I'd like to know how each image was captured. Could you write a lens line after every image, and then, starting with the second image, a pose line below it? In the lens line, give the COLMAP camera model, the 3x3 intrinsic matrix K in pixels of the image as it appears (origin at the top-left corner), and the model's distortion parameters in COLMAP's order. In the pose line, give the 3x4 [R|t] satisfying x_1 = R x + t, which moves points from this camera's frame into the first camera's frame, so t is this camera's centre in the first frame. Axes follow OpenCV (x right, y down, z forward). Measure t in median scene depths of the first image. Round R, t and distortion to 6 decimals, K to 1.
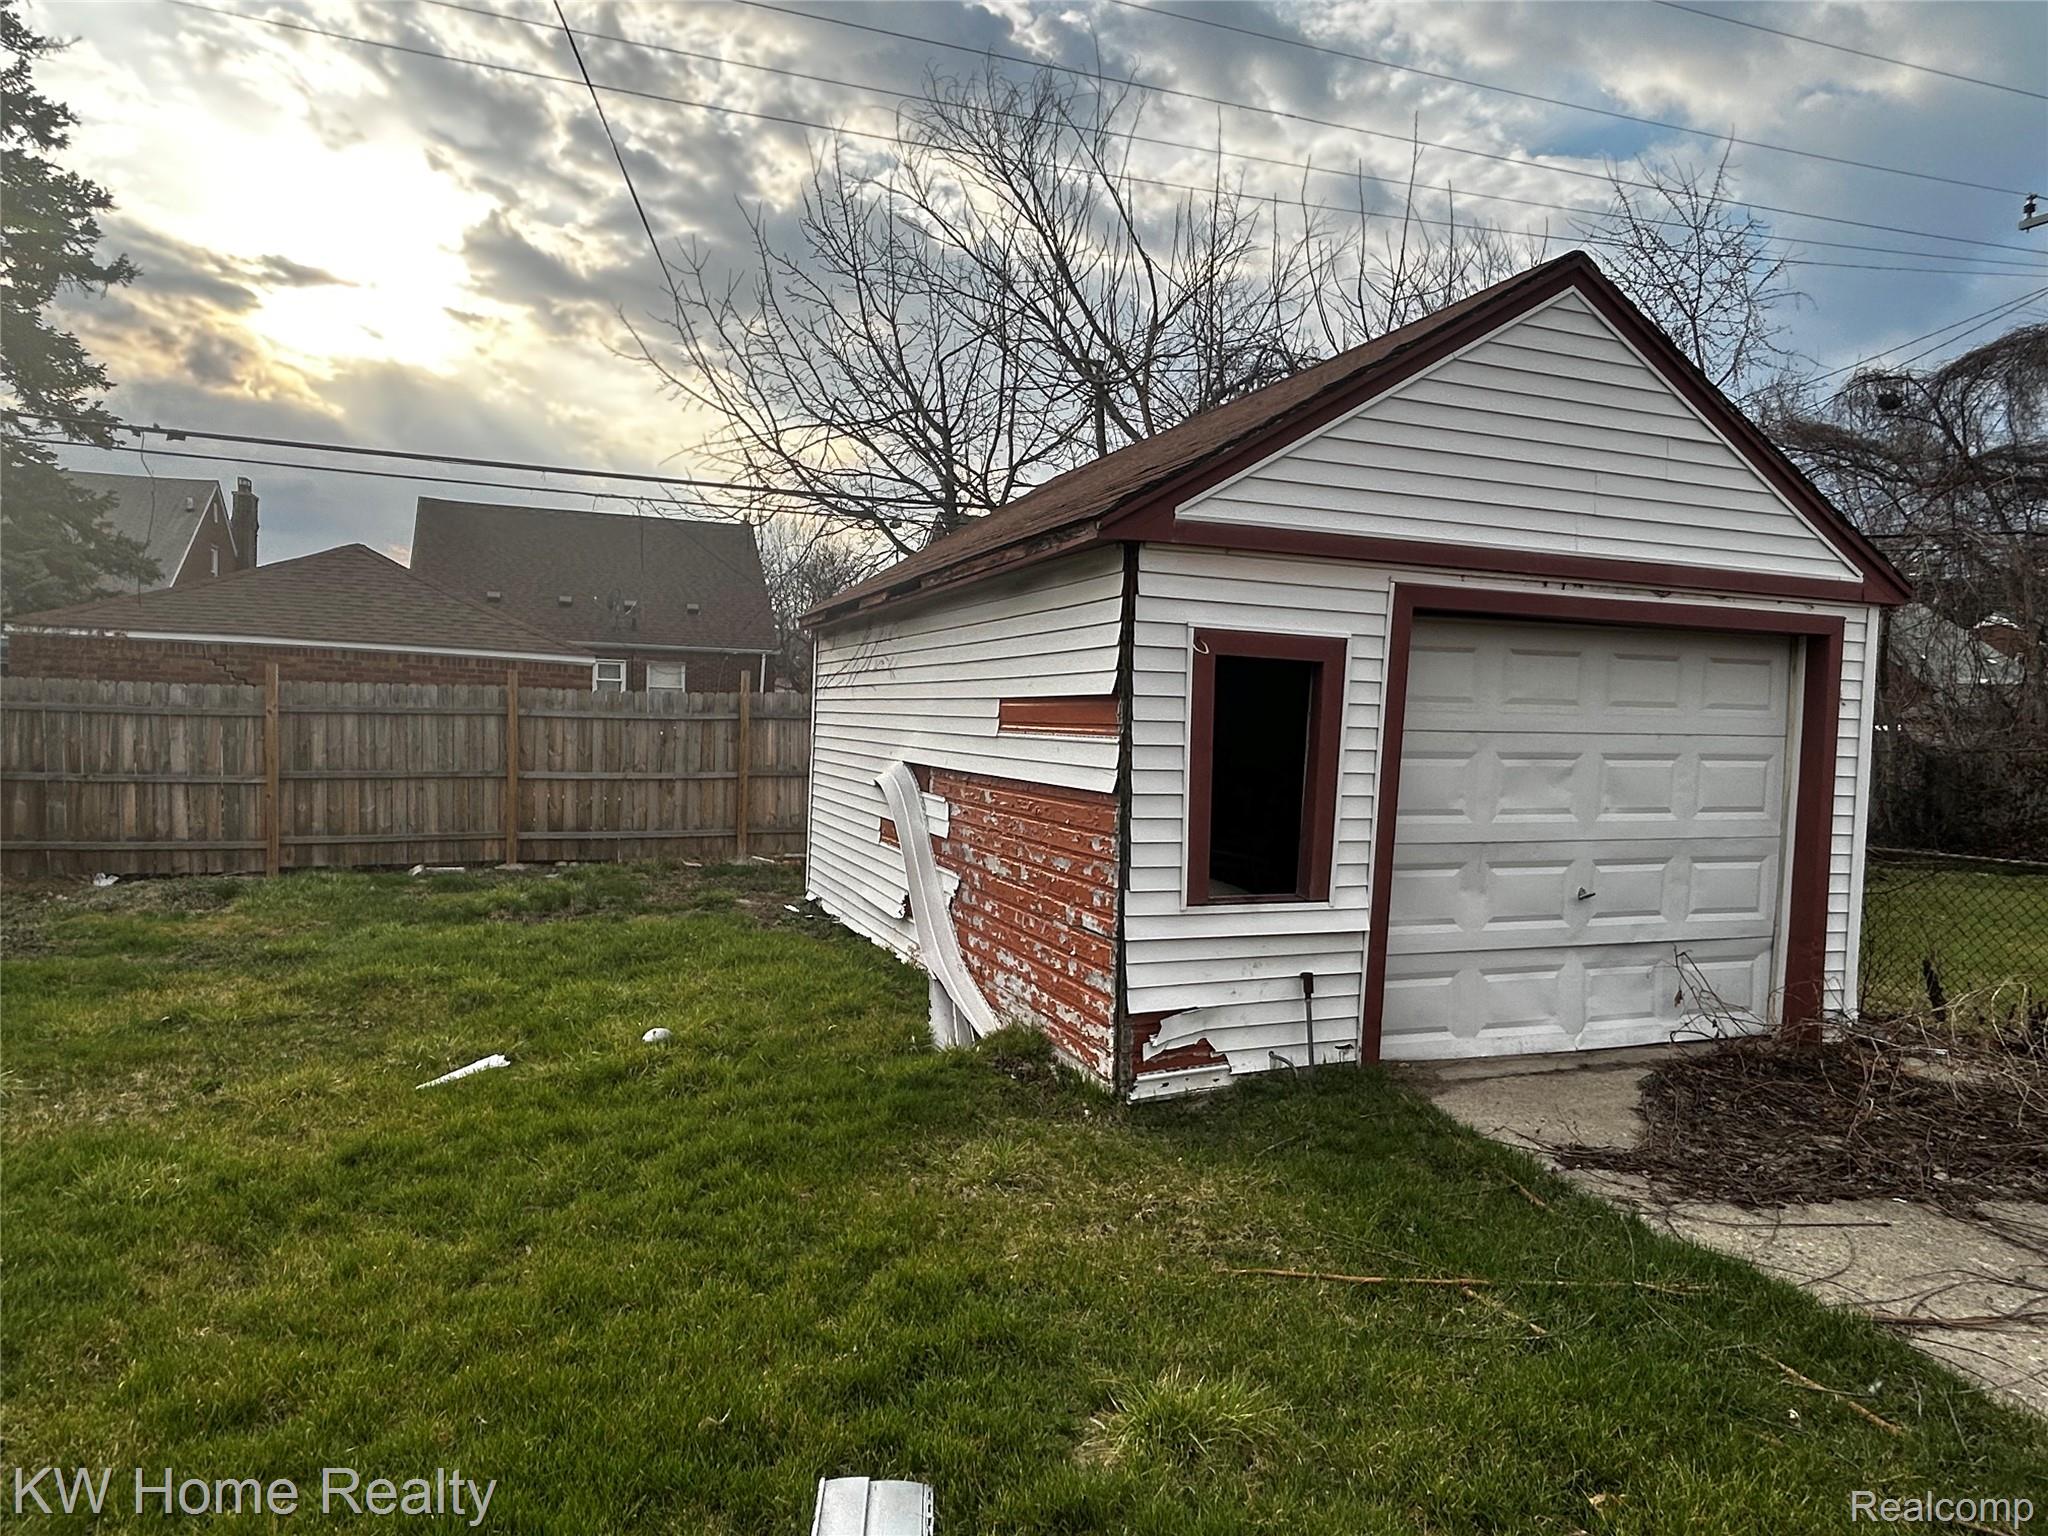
lens RADIAL K [[1262.6, 0, 1014.1], [0, 1262.6, 771.1], [0, 0, 1]] dist [-0.004285, 0.000063]
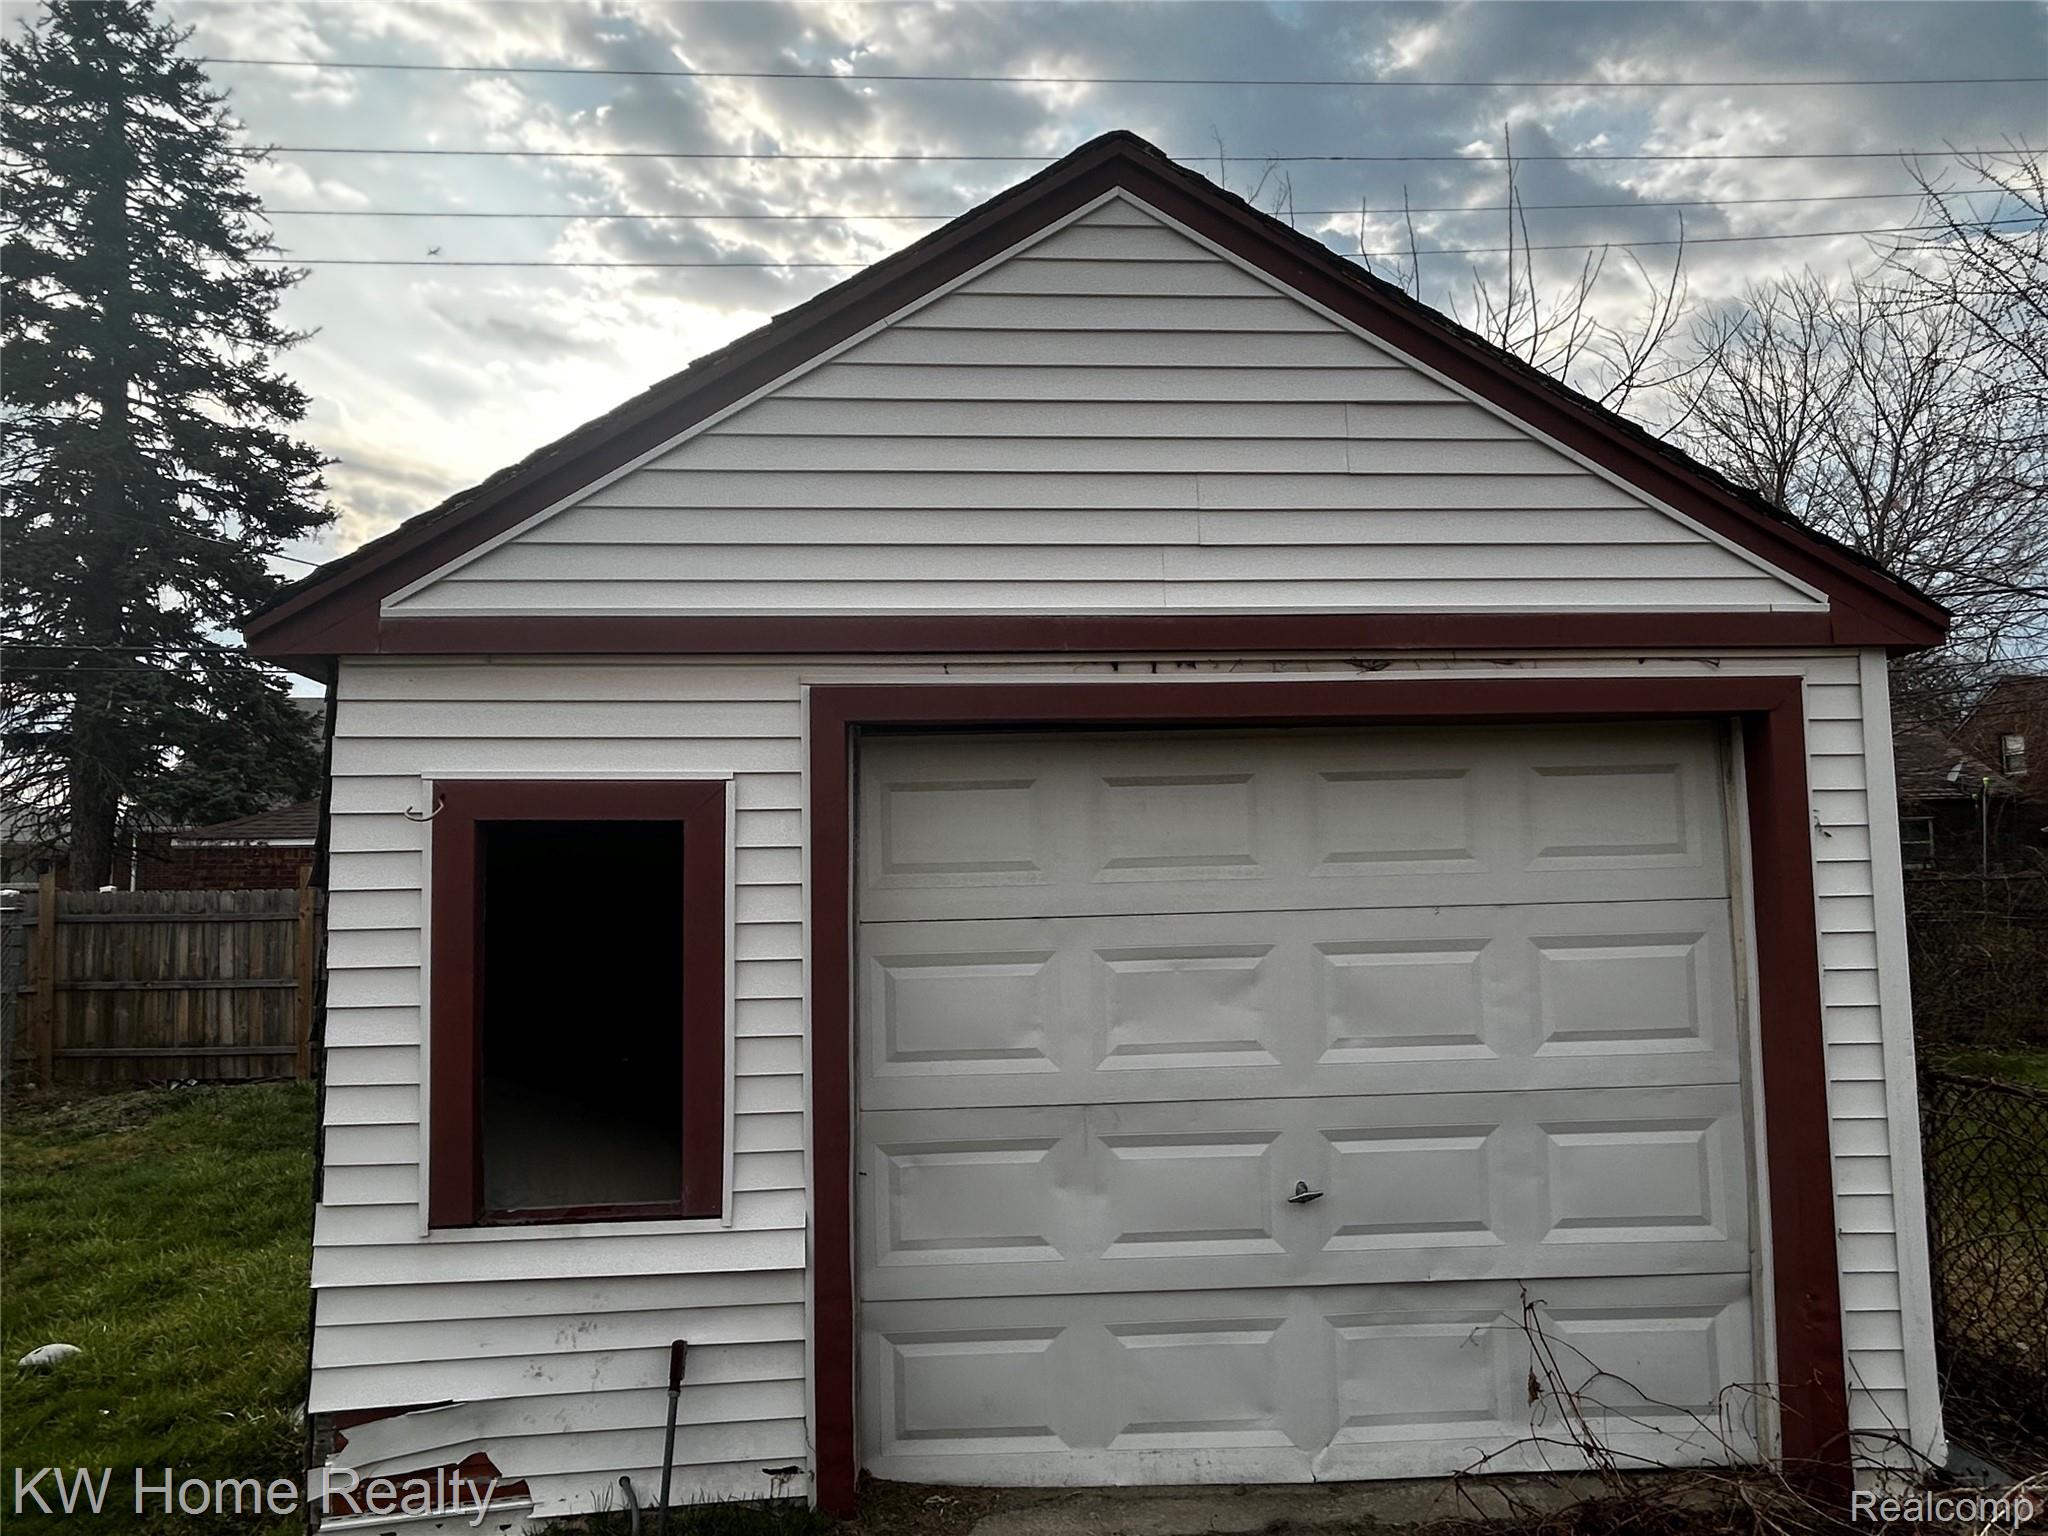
lens RADIAL K [[1262.6, 0, 1029.1], [0, 1262.6, 764.8], [0, 0, 1]] dist [-0.004285, 0.000063]
pose [[0.954455, -0.070004, -0.290027, 0.510985], [0.031364, 0.990240, -0.135799, -0.020866], [0.296703, 0.120518, 0.947335, 0.398017]]
